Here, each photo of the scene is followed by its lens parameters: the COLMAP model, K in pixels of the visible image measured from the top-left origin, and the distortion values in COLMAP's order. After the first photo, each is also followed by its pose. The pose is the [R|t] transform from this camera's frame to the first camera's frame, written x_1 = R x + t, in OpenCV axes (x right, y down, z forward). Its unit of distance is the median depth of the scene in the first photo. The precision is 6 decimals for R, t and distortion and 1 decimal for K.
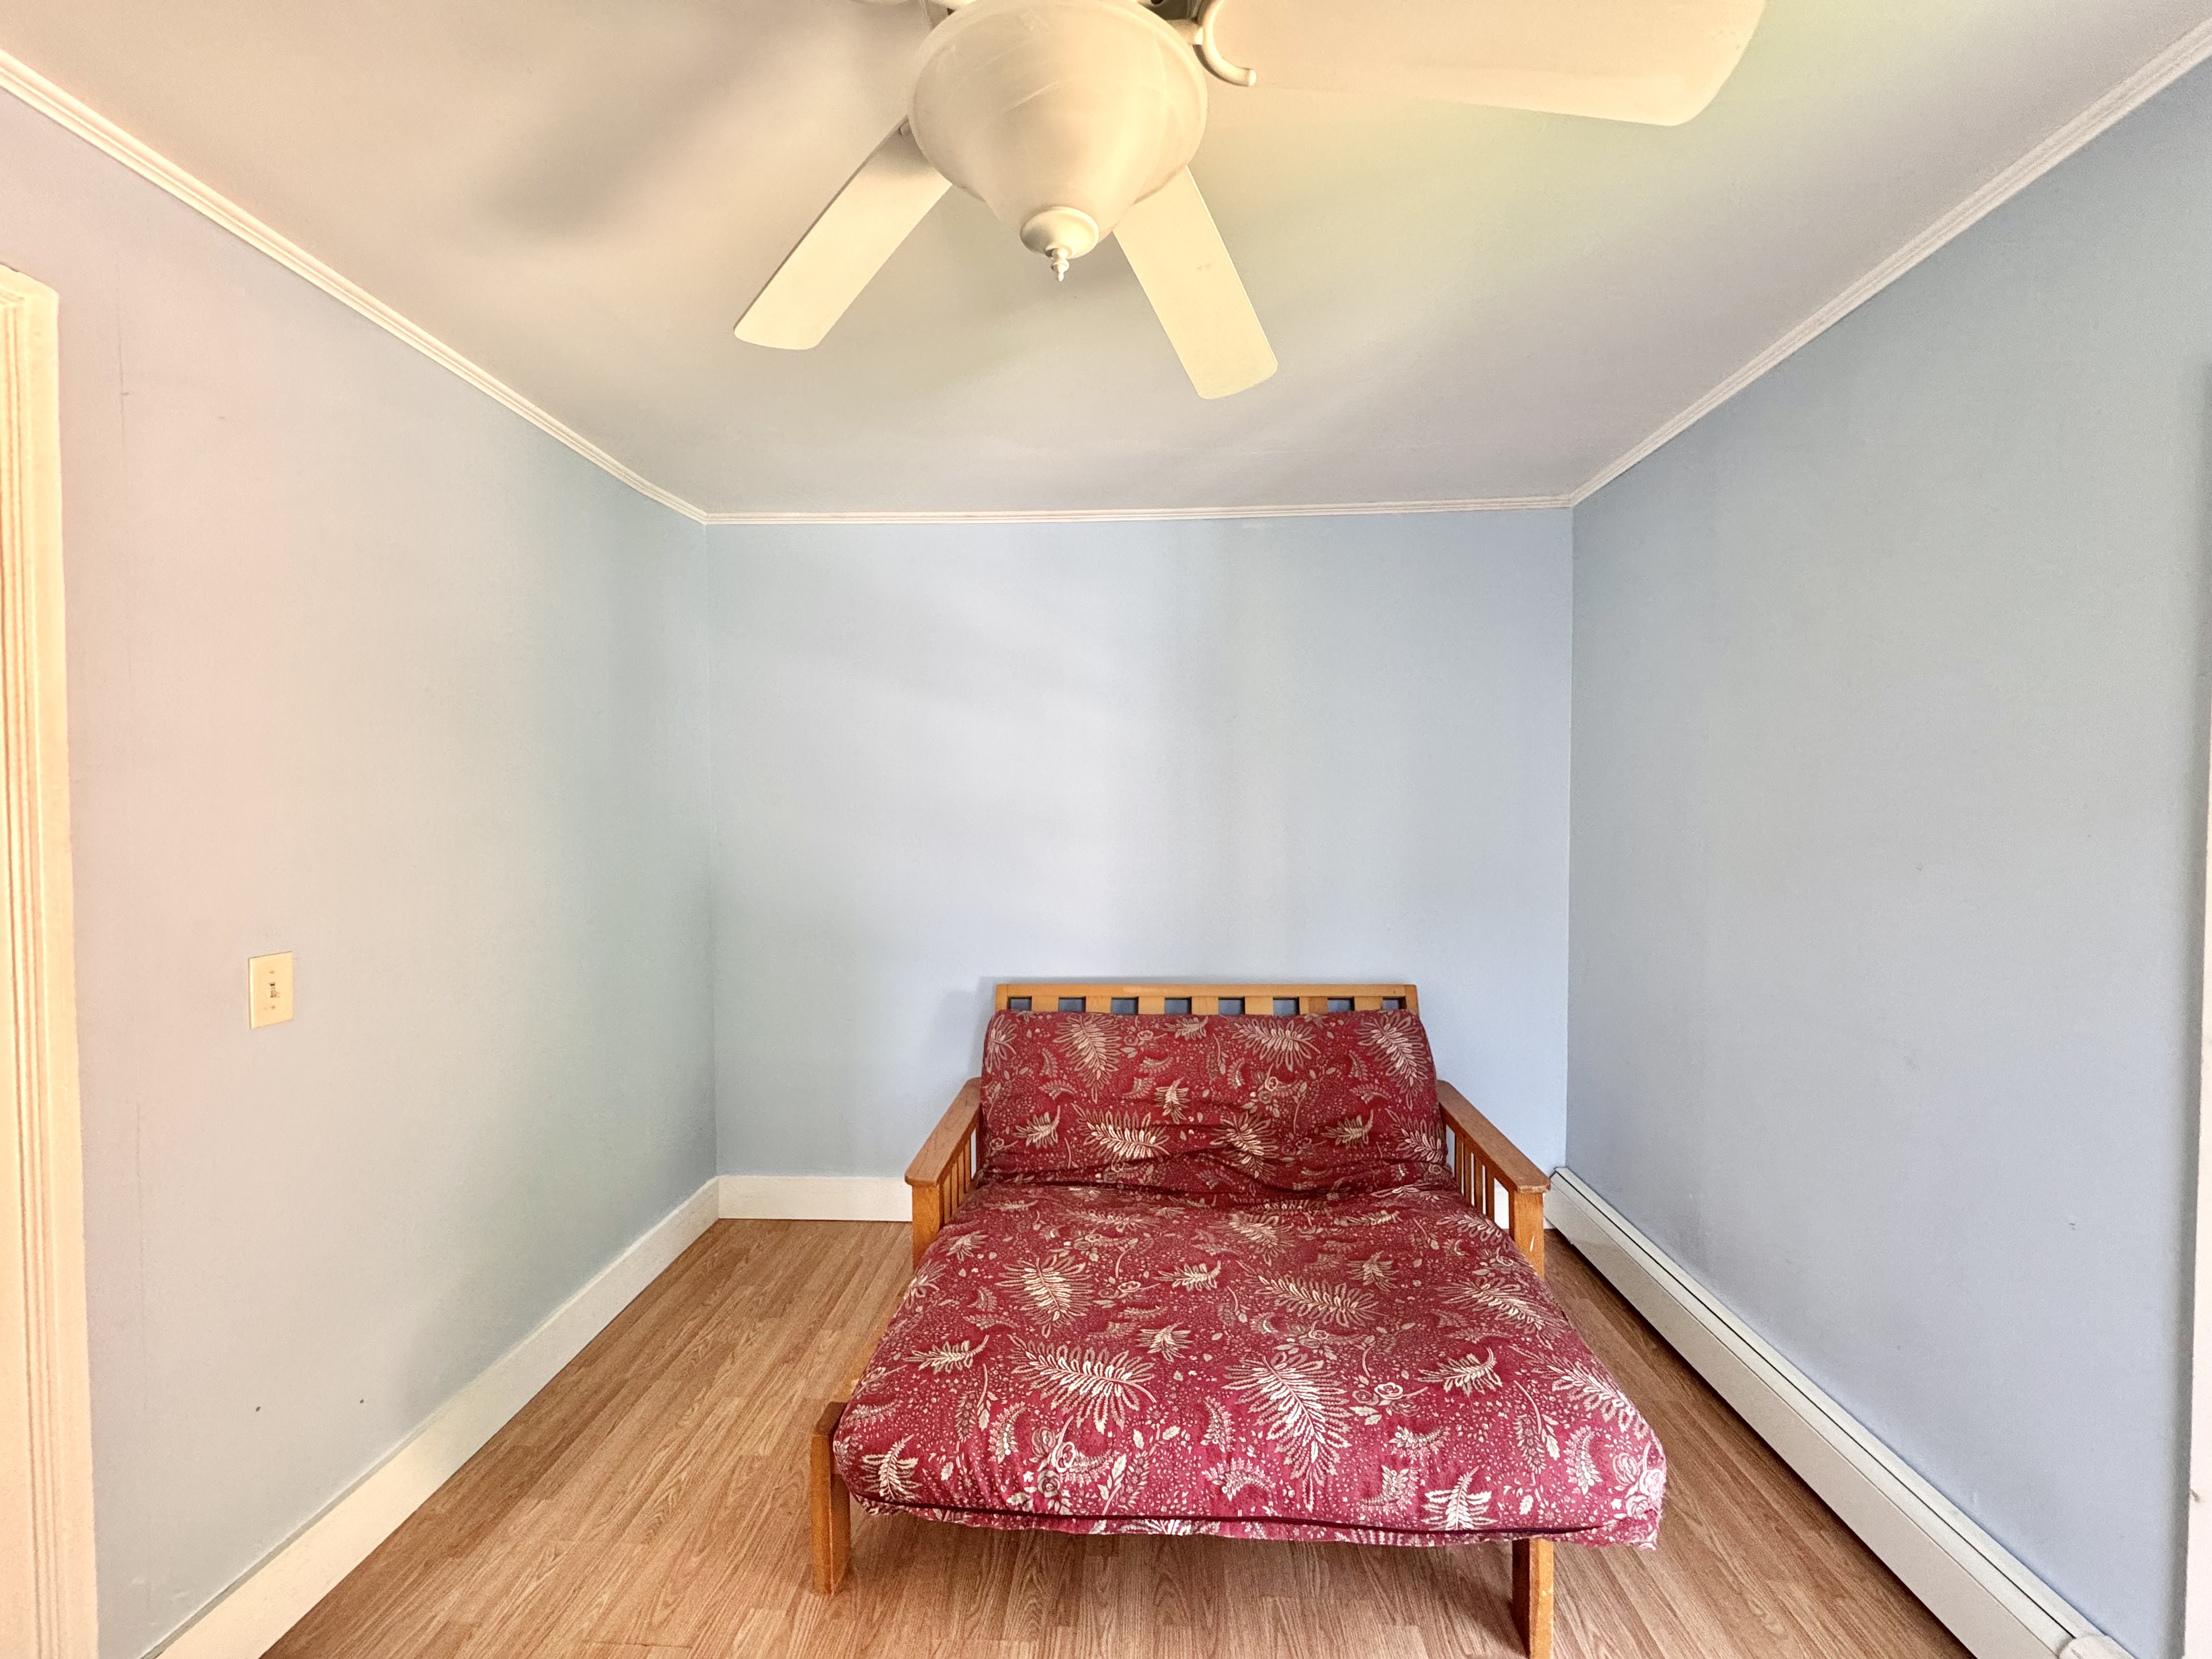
lens RADIAL K [[884.0, 0, 1105.9], [0, 884.0, 832.8], [0, 0, 1]] dist [-0.001097, -0.000267]
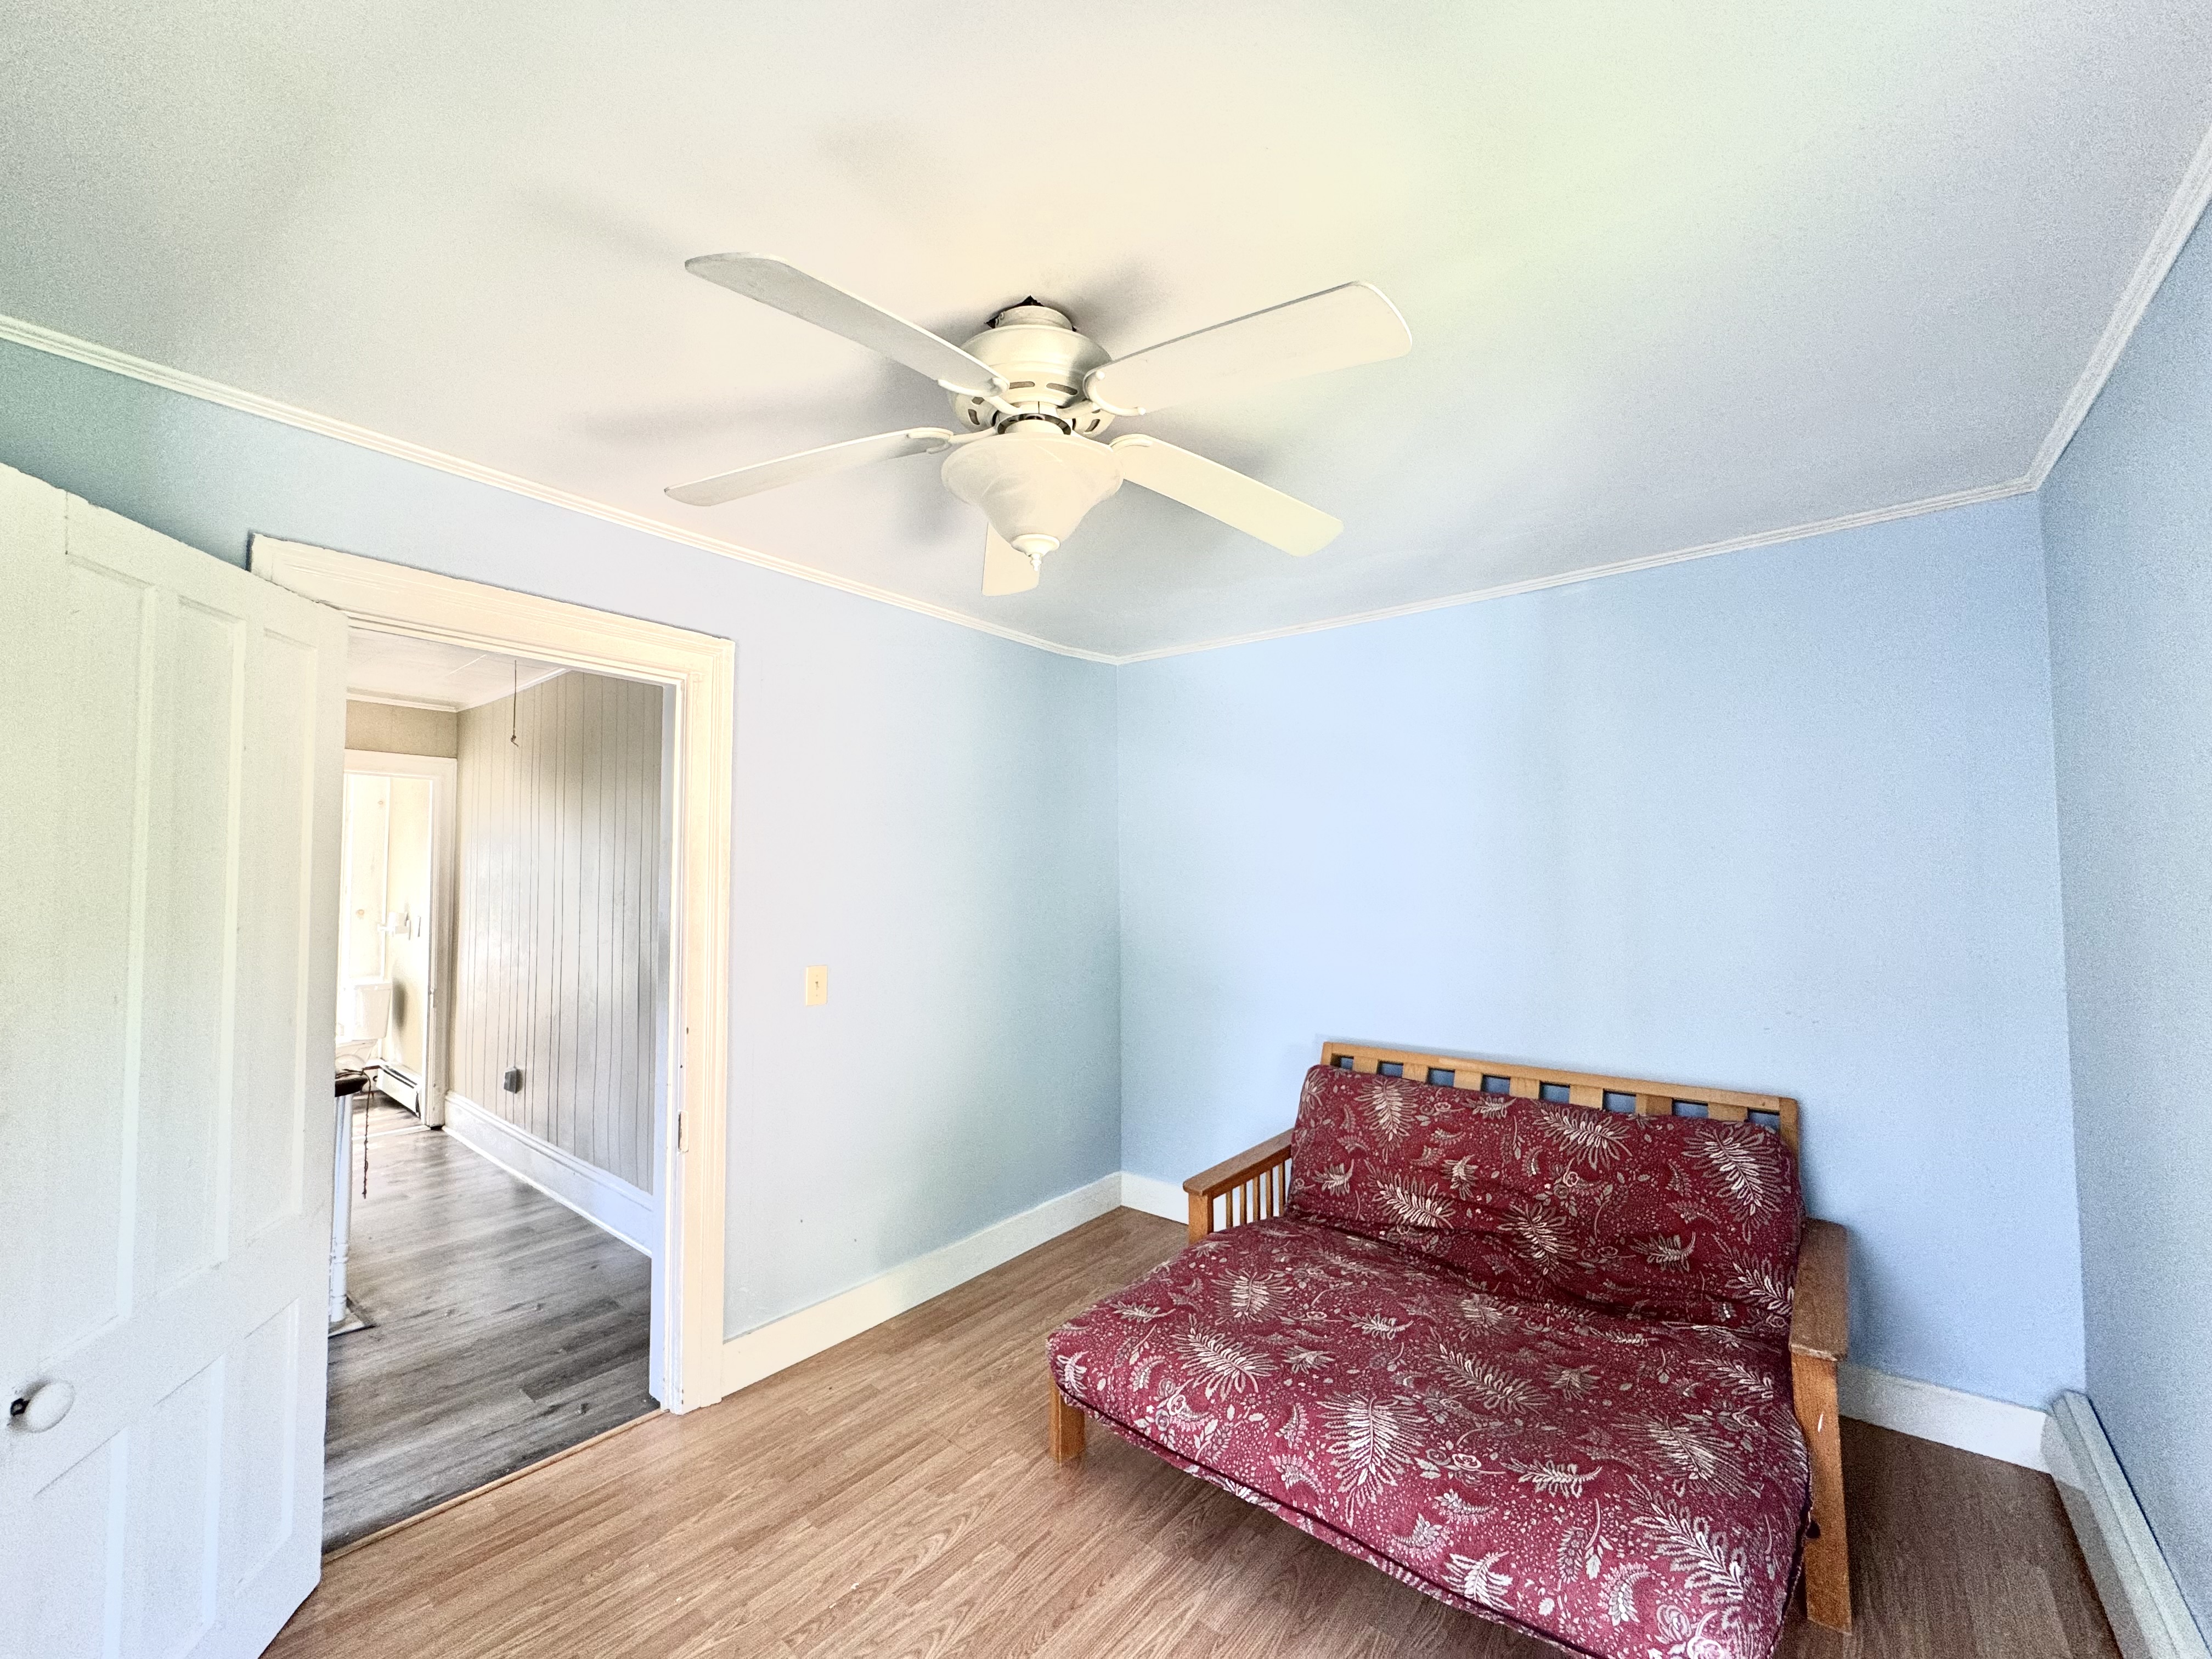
lens RADIAL K [[884.0, 0, 1105.9], [0, 884.0, 832.8], [0, 0, 1]] dist [-0.001097, -0.000267]
pose [[0.807108, -0.023744, -0.589926, 0.361806], [-0.016268, 0.997917, -0.062421, -0.017284], [0.590180, 0.059977, 0.805041, -0.072578]]
